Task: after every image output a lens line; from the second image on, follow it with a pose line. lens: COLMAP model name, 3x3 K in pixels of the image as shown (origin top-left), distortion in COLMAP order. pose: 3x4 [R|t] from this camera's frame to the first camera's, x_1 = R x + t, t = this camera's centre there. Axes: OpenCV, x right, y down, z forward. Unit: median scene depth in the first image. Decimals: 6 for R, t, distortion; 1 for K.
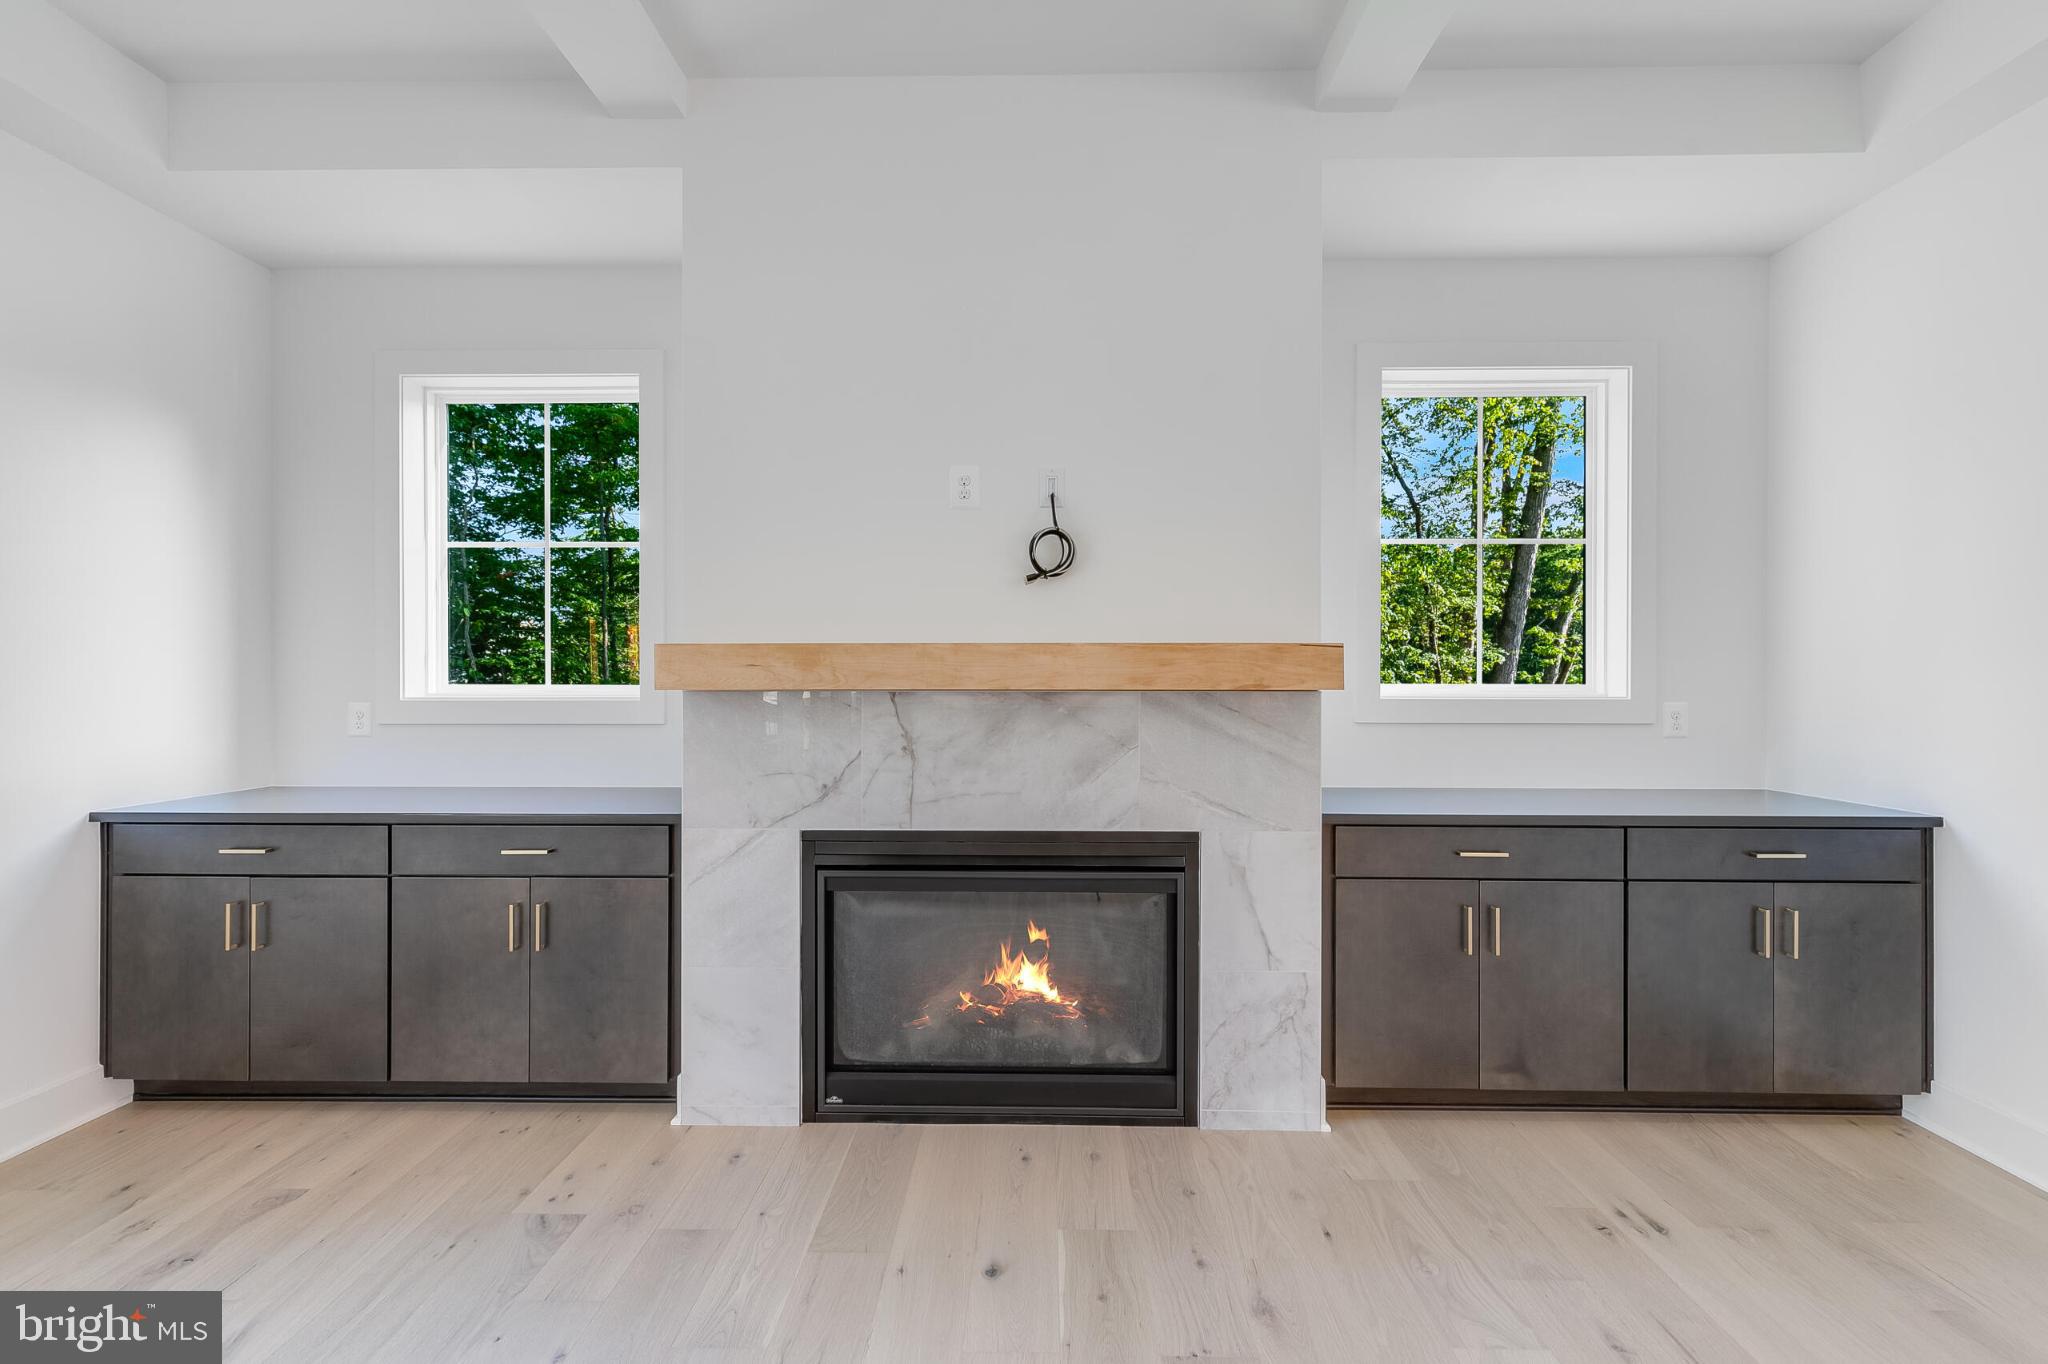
lens RADIAL K [[914.1, 0, 1025.3], [0, 914.1, 677.5], [0, 0, 1]] dist [0.008571, -0.000884]
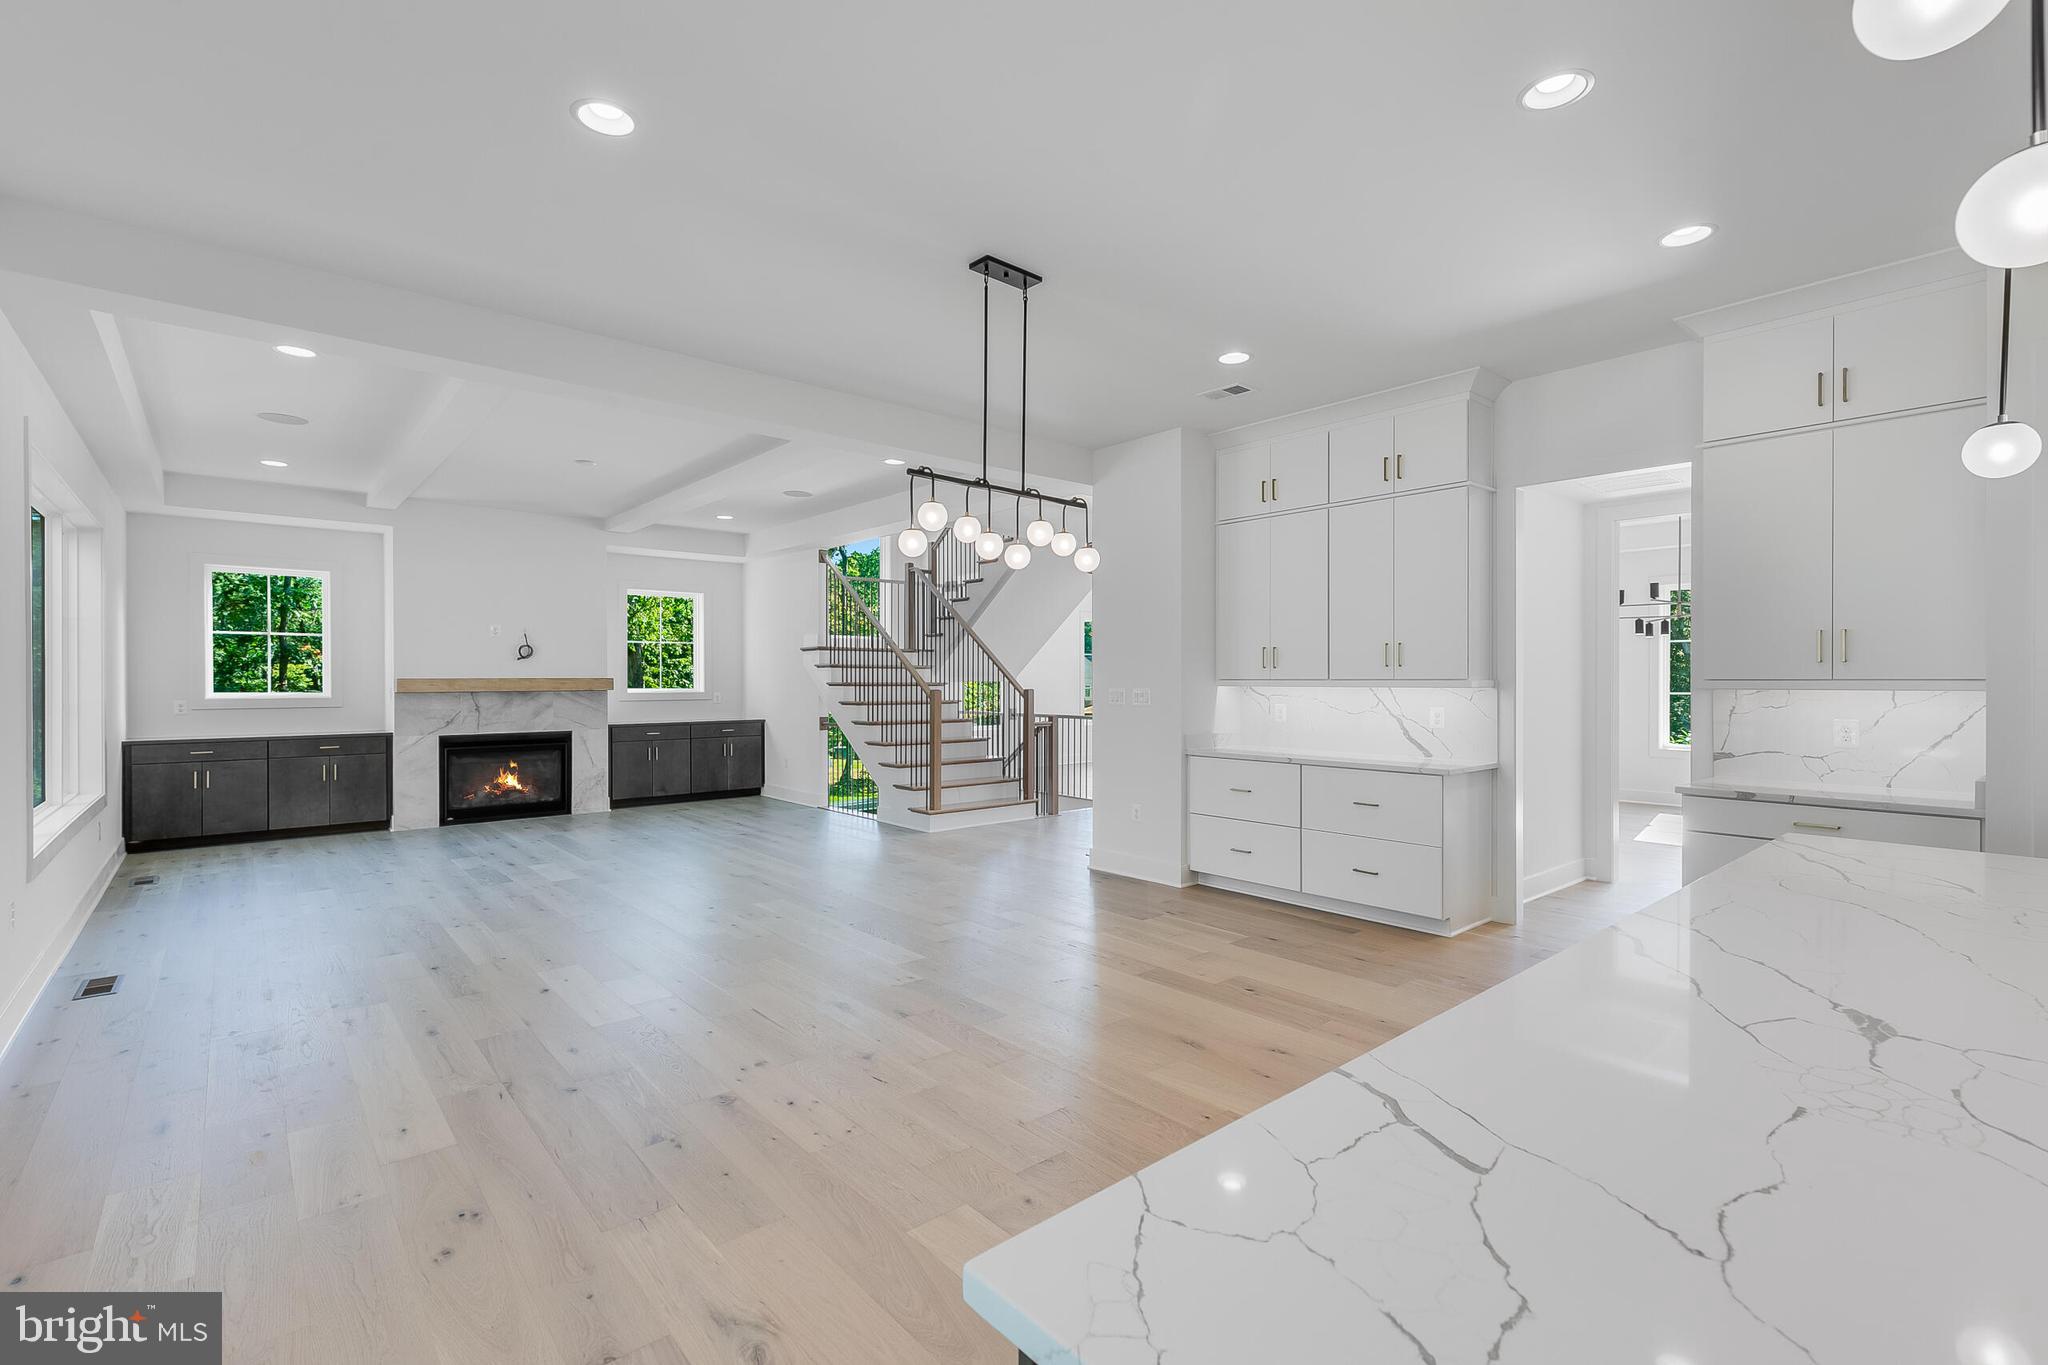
lens RADIAL K [[914.1, 0, 1025.3], [0, 914.1, 678.0], [0, 0, 1]] dist [0.008571, -0.000884]
pose [[0.737067, -0.003097, 0.675813, -0.898397], [0.004968, 0.999987, -0.000836, -0.023604], [-0.675802, 0.003973, 0.737073, -2.758691]]
